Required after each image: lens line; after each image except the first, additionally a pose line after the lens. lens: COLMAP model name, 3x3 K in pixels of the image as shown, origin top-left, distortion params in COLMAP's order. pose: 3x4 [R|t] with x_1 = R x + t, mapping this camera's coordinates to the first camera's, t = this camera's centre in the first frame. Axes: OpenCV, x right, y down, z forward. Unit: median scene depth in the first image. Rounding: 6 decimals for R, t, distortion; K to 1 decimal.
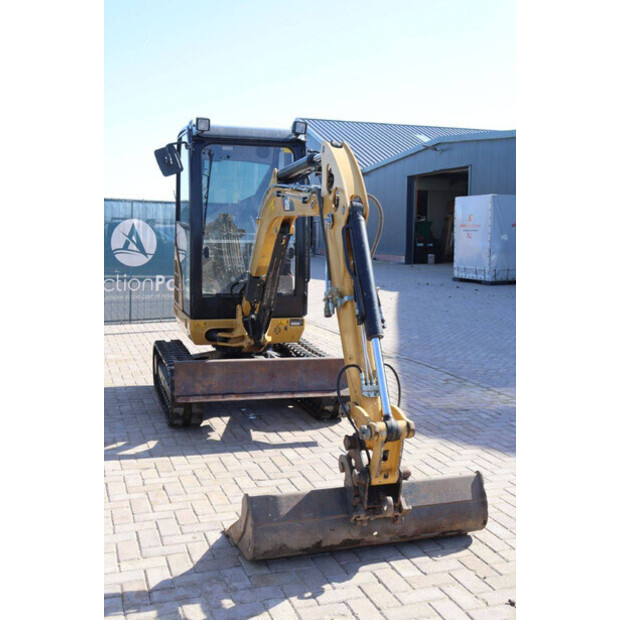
lens RADIAL K [[696.9, 0, 307.8], [0, 696.9, 308.3], [0, 0, 1]] dist [-0.007917, 0.000000]
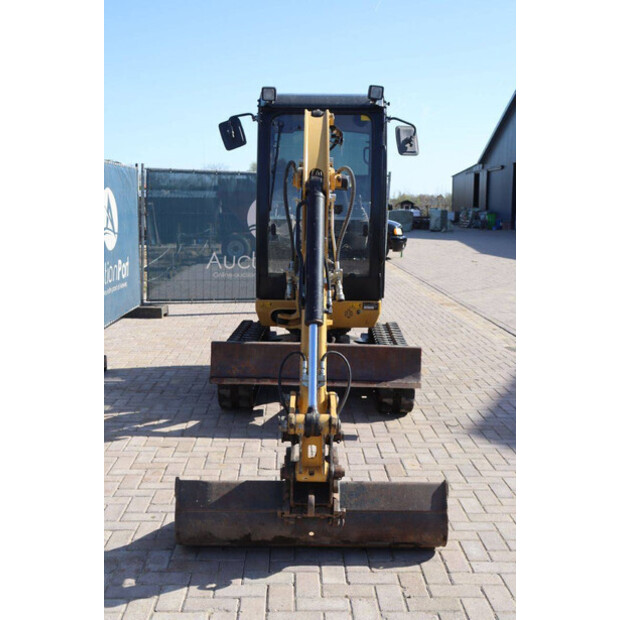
lens RADIAL K [[760.7, 0, 310.8], [0, 760.7, 311.9], [0, 0, 1]] dist [0.025729, 0.000000]
pose [[0.954184, 0.035769, -0.297075, 0.373520], [-0.026916, 0.999065, 0.033841, -0.007367], [0.298007, -0.024295, 0.954254, 0.032697]]
